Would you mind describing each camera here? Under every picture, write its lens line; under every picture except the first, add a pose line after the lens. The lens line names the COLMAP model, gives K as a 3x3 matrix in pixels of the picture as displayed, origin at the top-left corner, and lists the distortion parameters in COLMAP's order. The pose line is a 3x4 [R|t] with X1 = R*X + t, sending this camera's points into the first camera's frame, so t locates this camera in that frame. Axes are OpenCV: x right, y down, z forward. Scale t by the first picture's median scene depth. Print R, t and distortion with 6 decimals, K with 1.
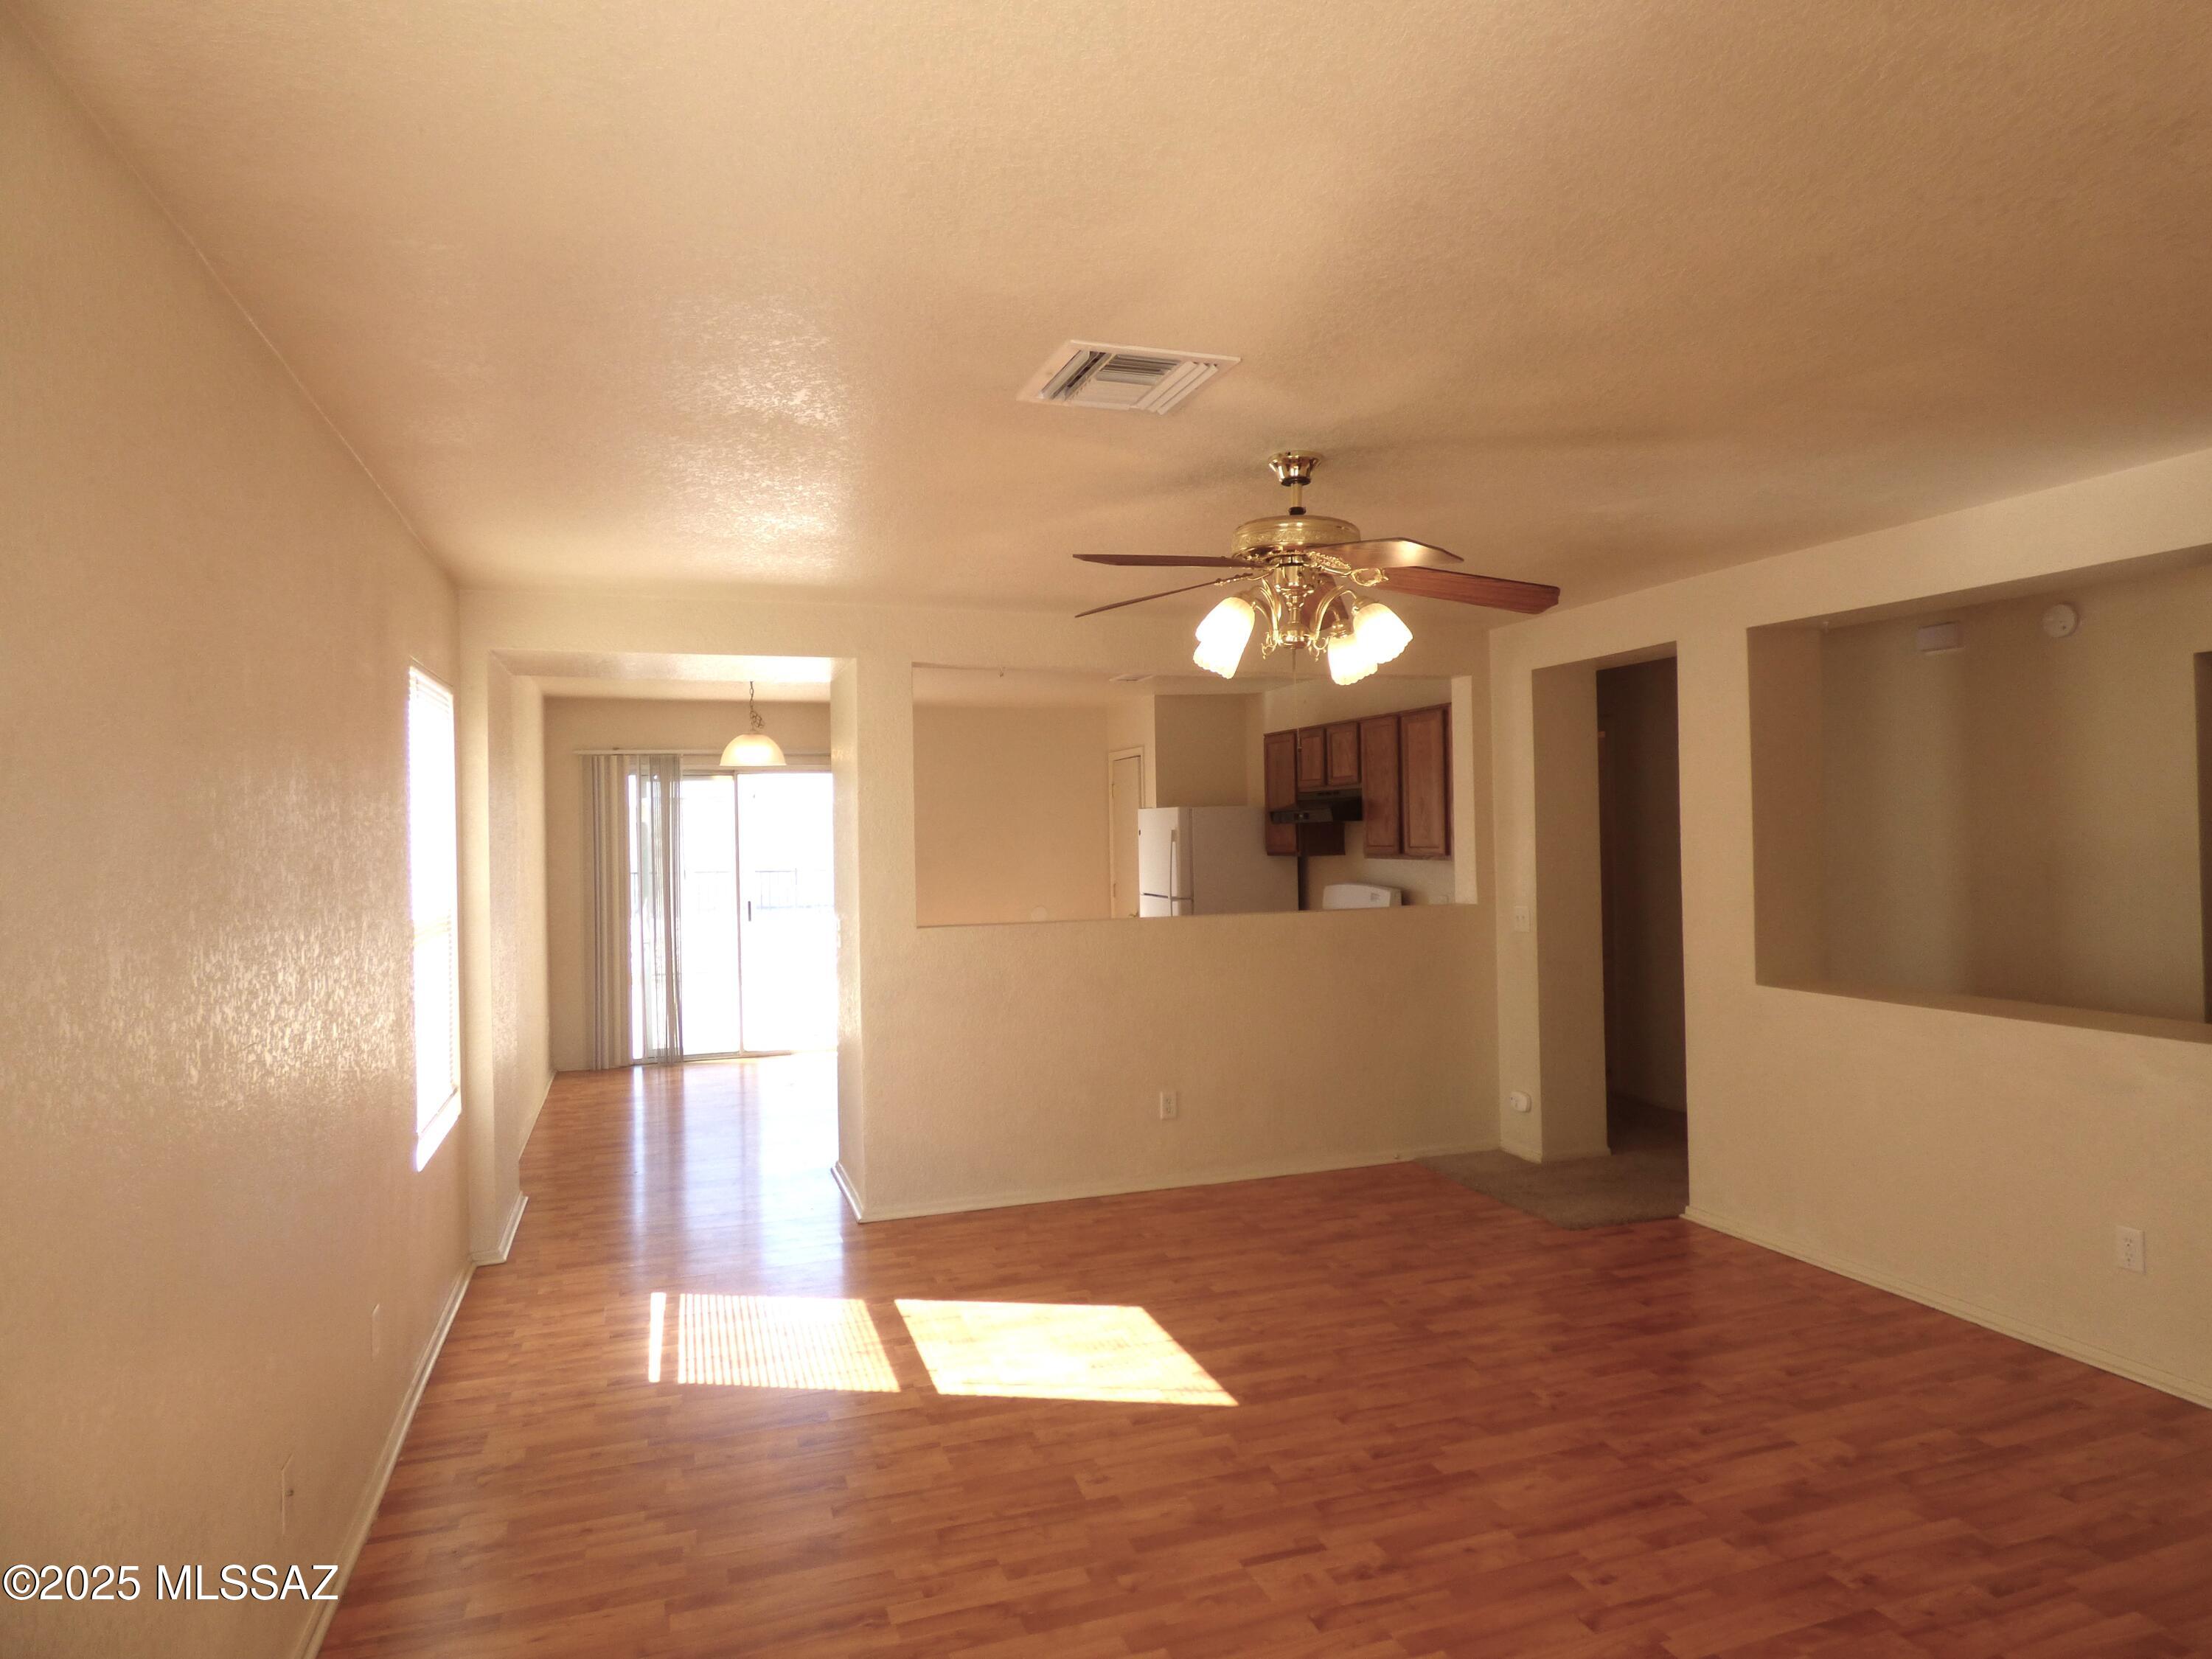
lens RADIAL K [[1290.6, 0, 1095.1], [0, 1290.6, 820.7], [0, 0, 1]] dist [-0.034082, 0.012534]
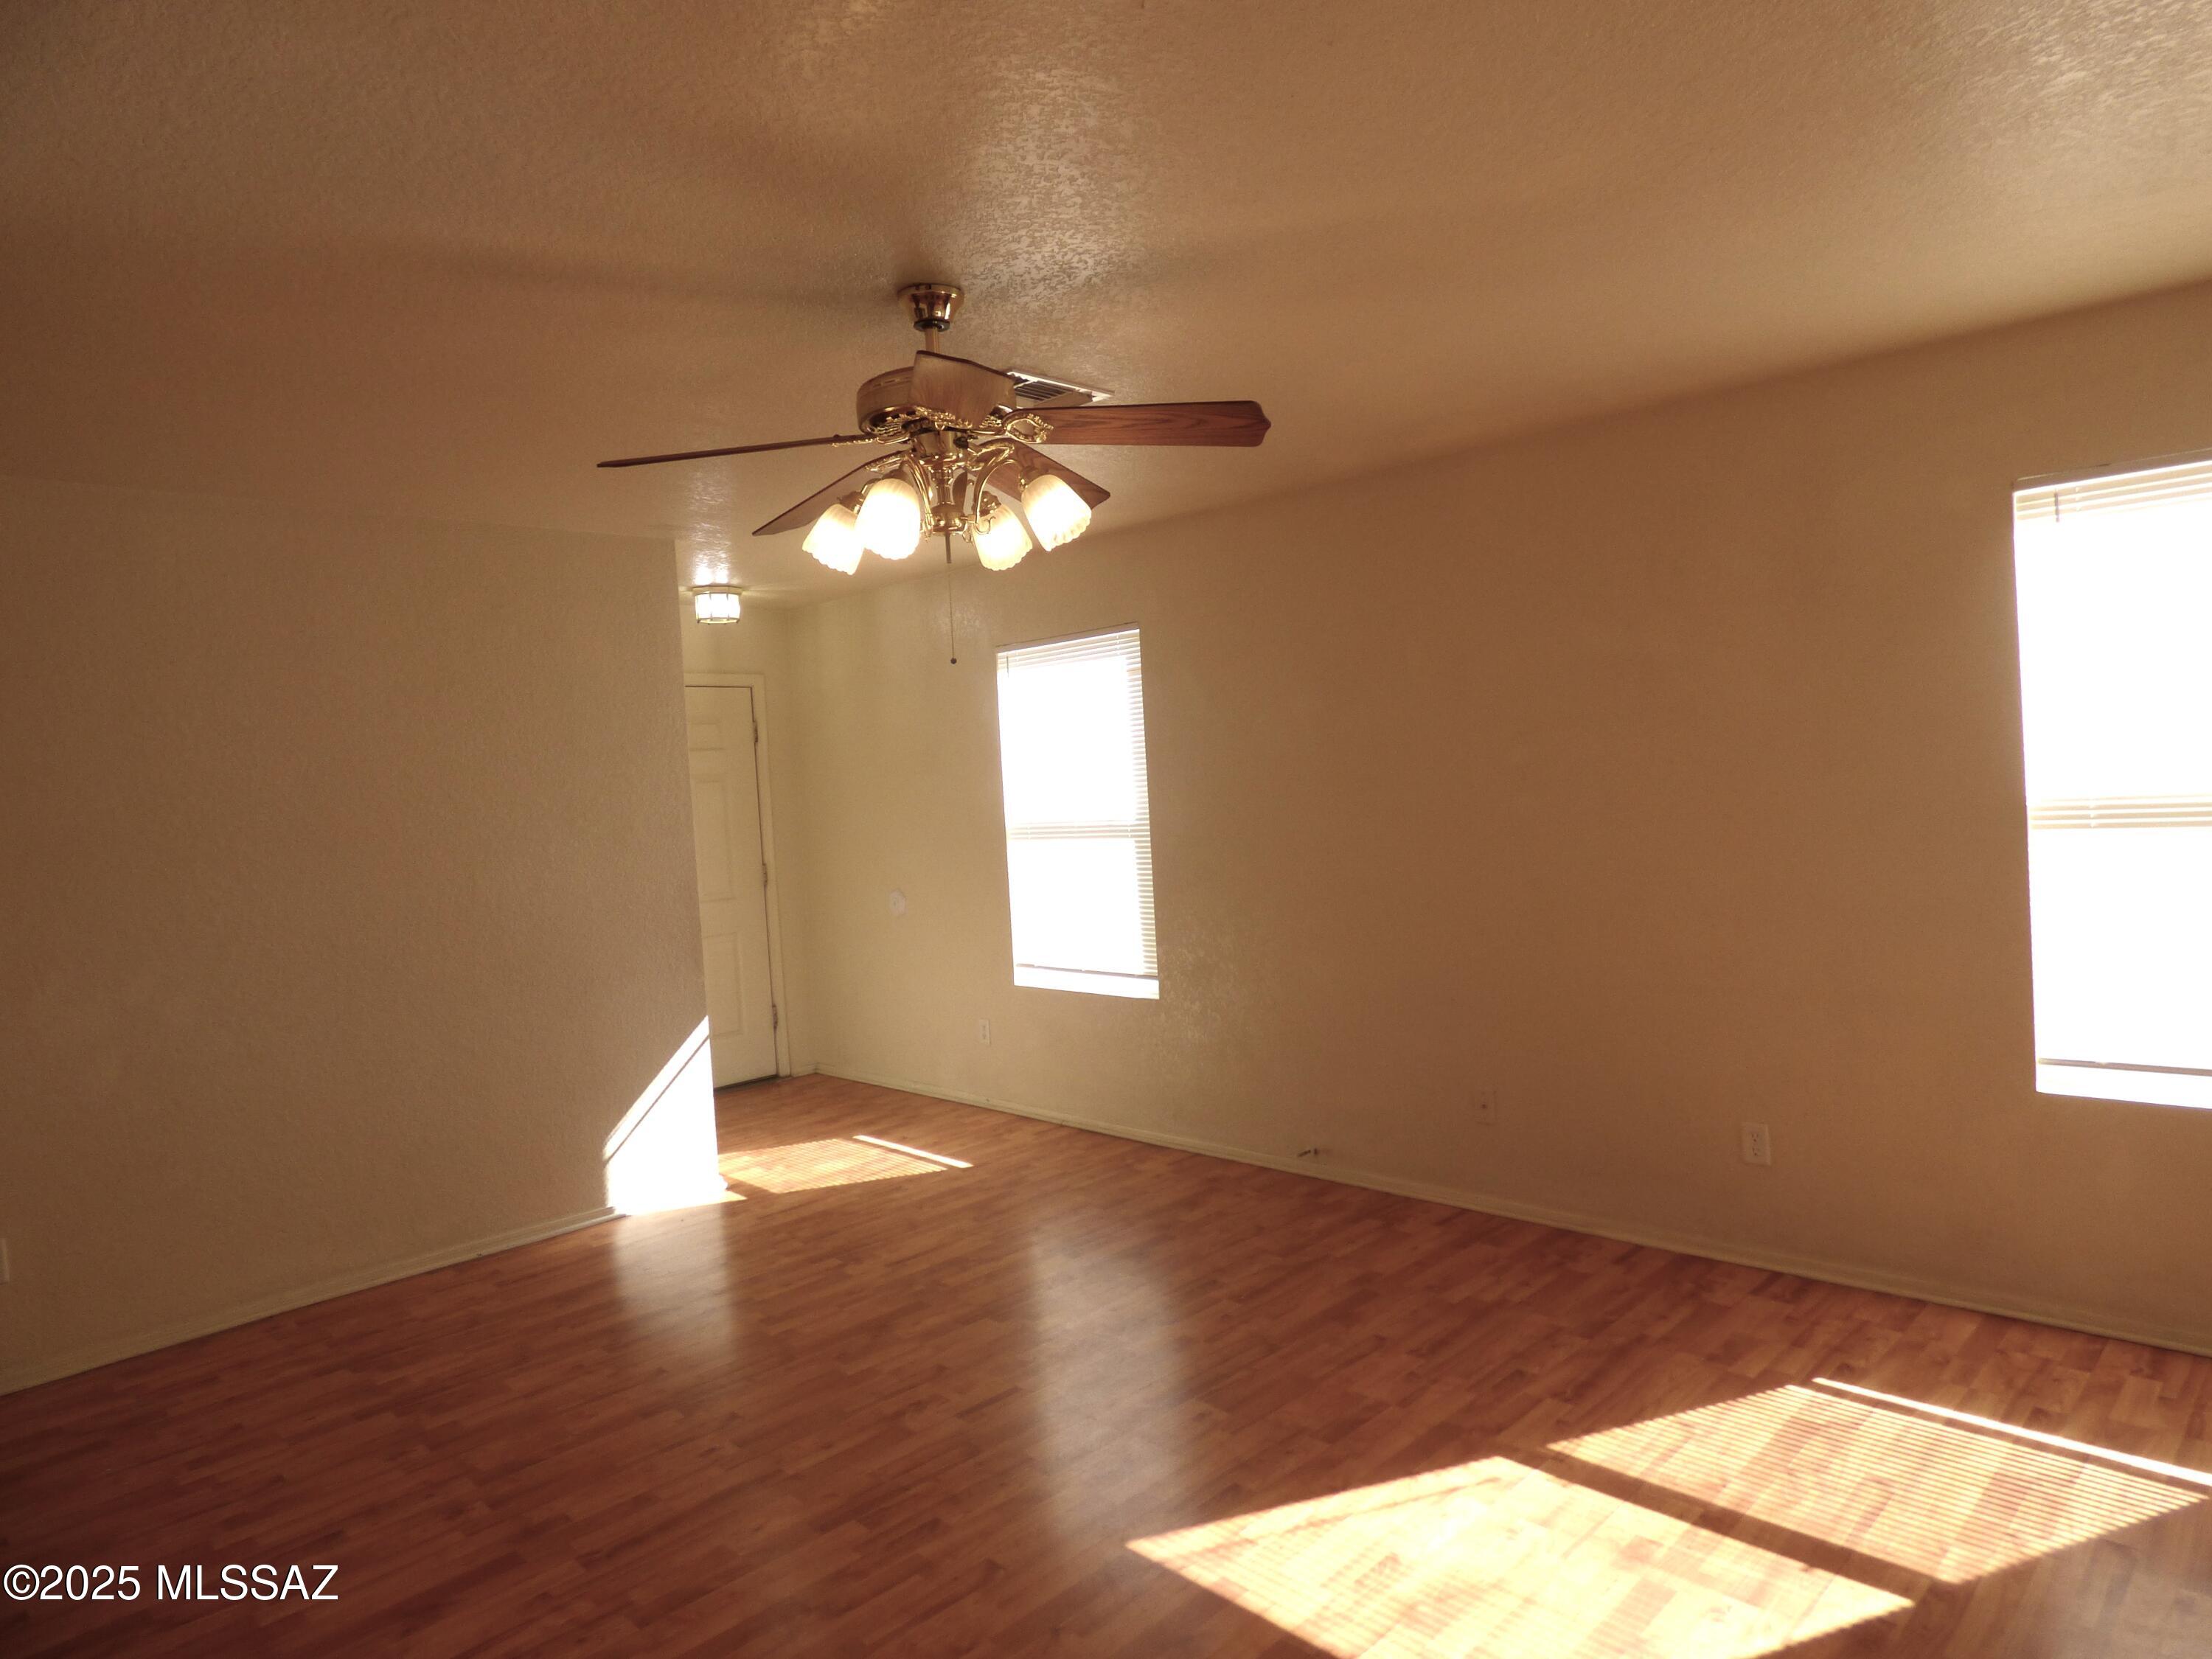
lens RADIAL K [[1375.2, 0, 1144.5], [0, 1375.2, 824.1], [0, 0, 1]] dist [-0.037656, 0.061301]
pose [[-0.878510, 0.087841, -0.469578, 0.430552], [0.082354, 0.996081, 0.032259, 0.028260], [0.470572, -0.010332, -0.882301, 1.669826]]
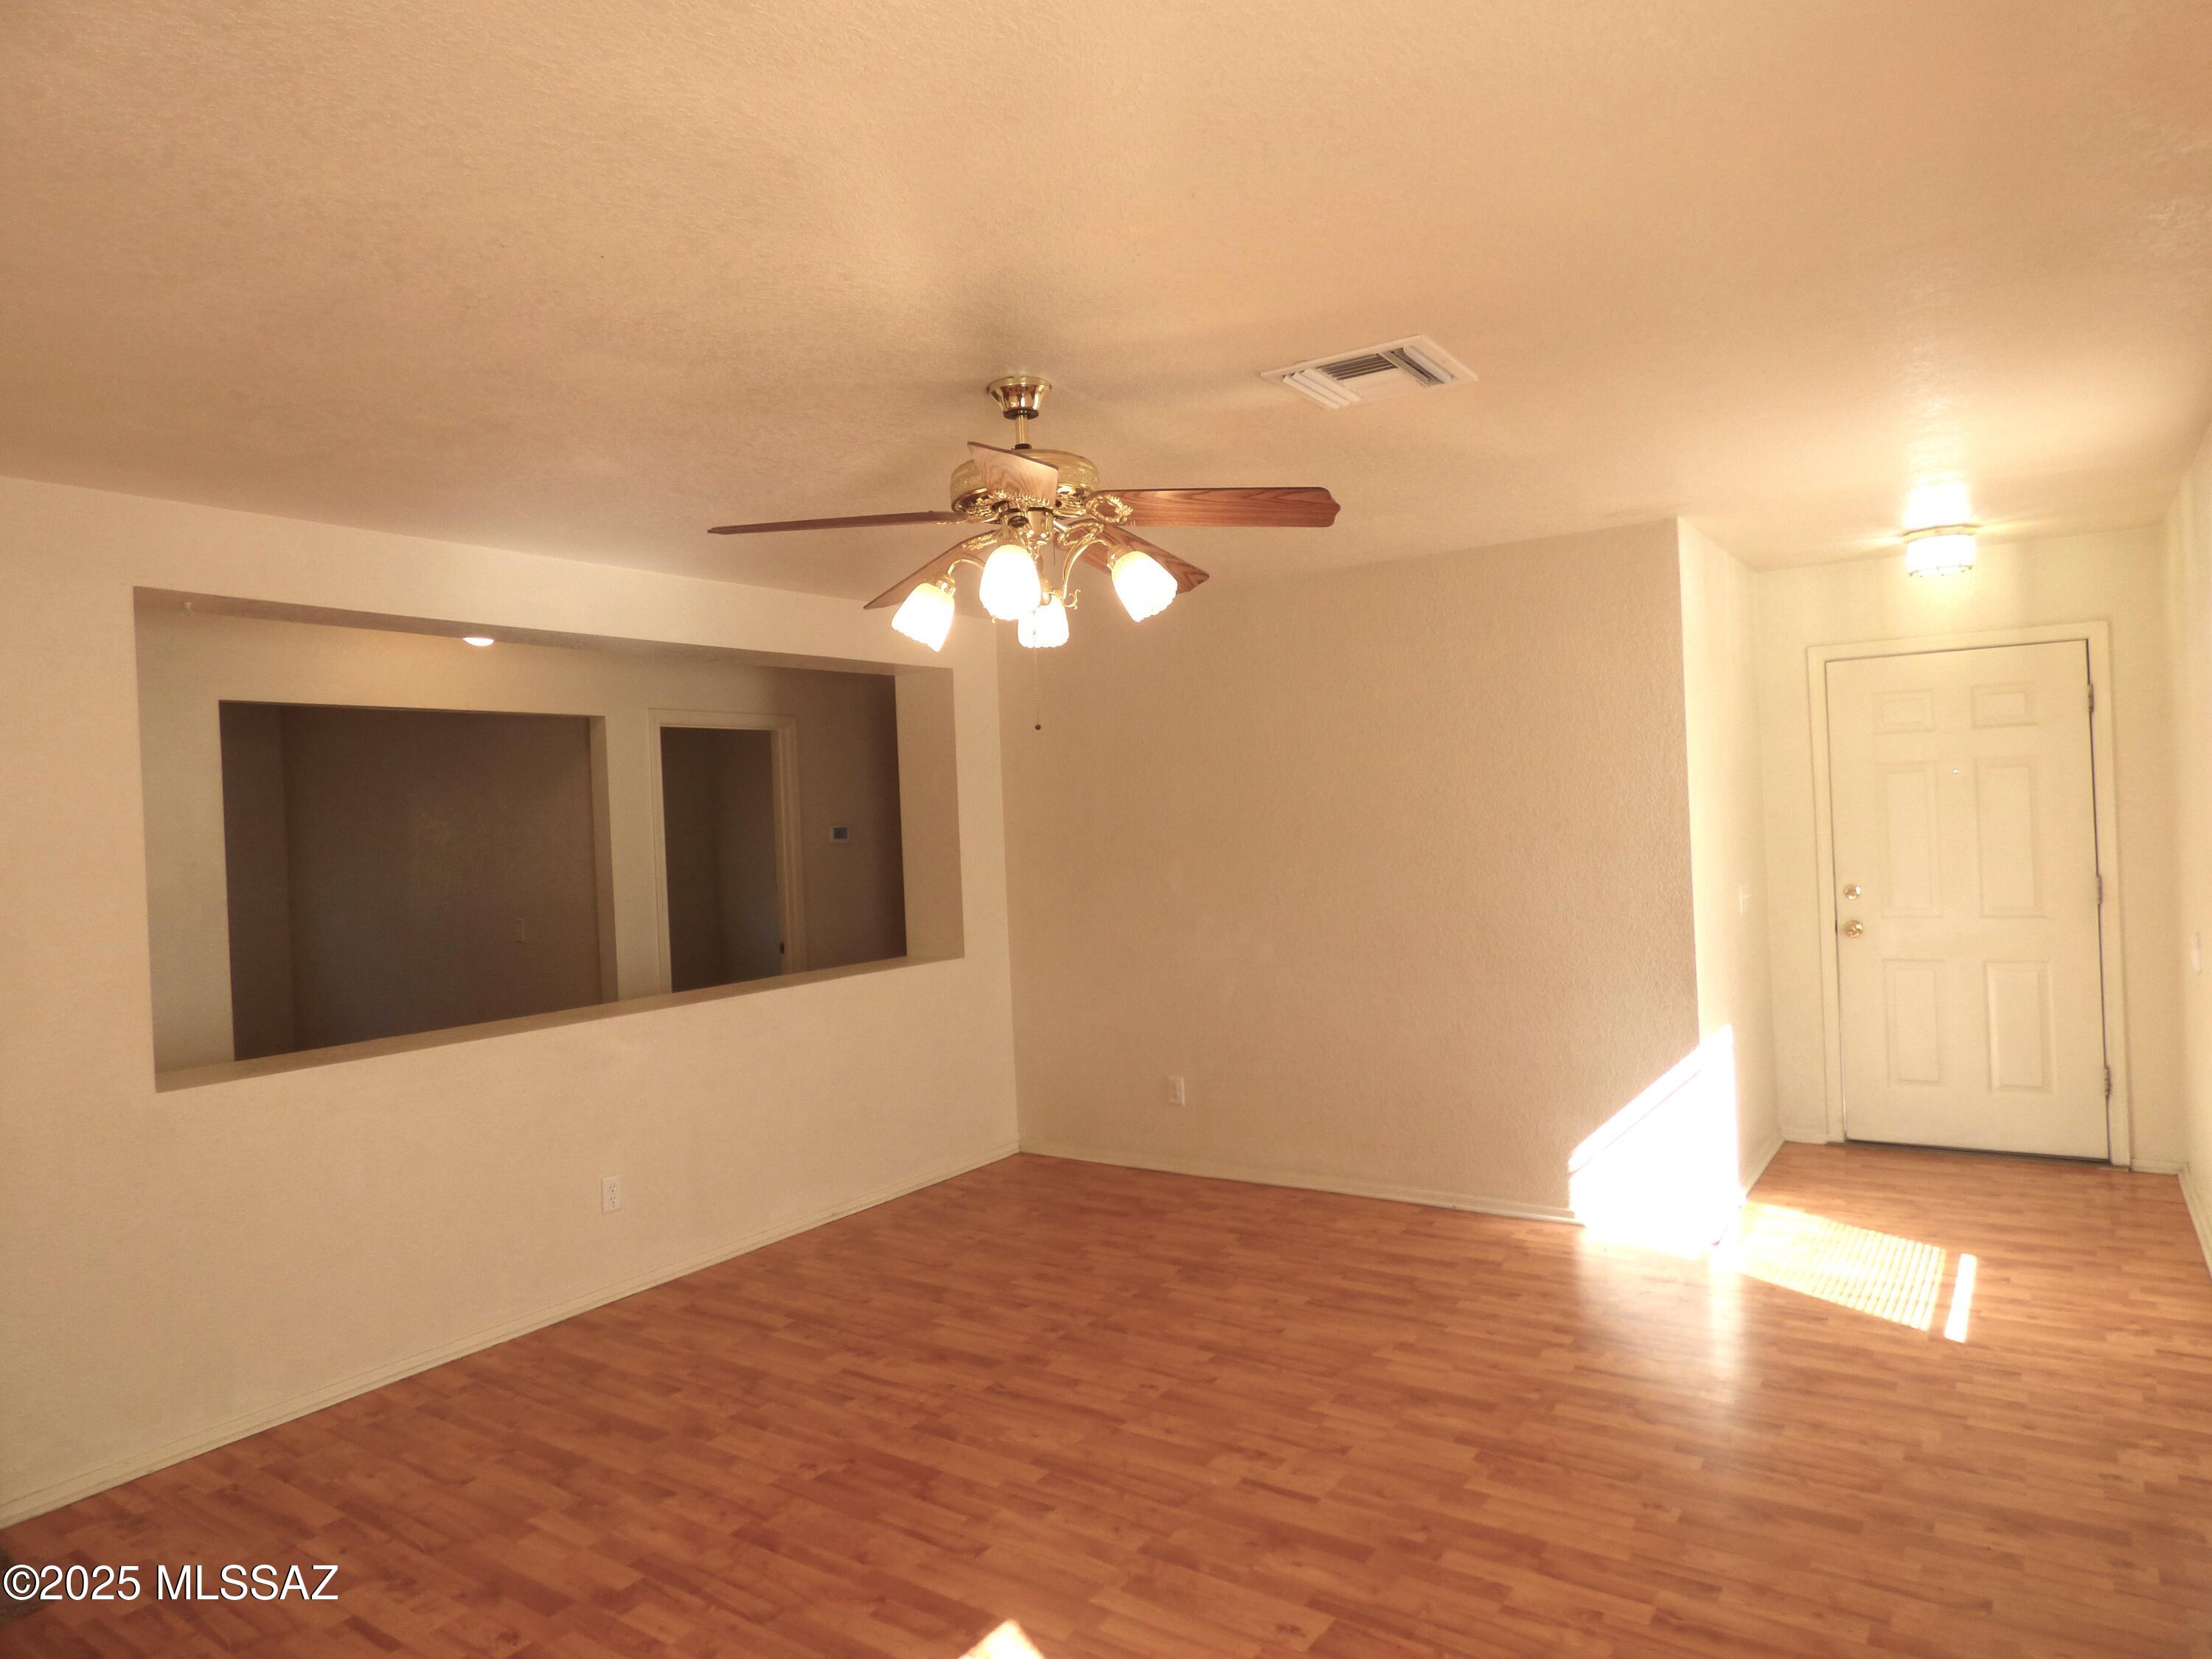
lens RADIAL K [[1359.5, 0, 1098.9], [0, 1359.5, 823.0], [0, 0, 1]] dist [-0.008558, 0.002743]
pose [[-0.593497, 0.047126, 0.803455, -0.546998], [0.049169, 0.998543, -0.022248, 0.027544], [-0.803333, 0.026300, -0.594950, 1.389187]]
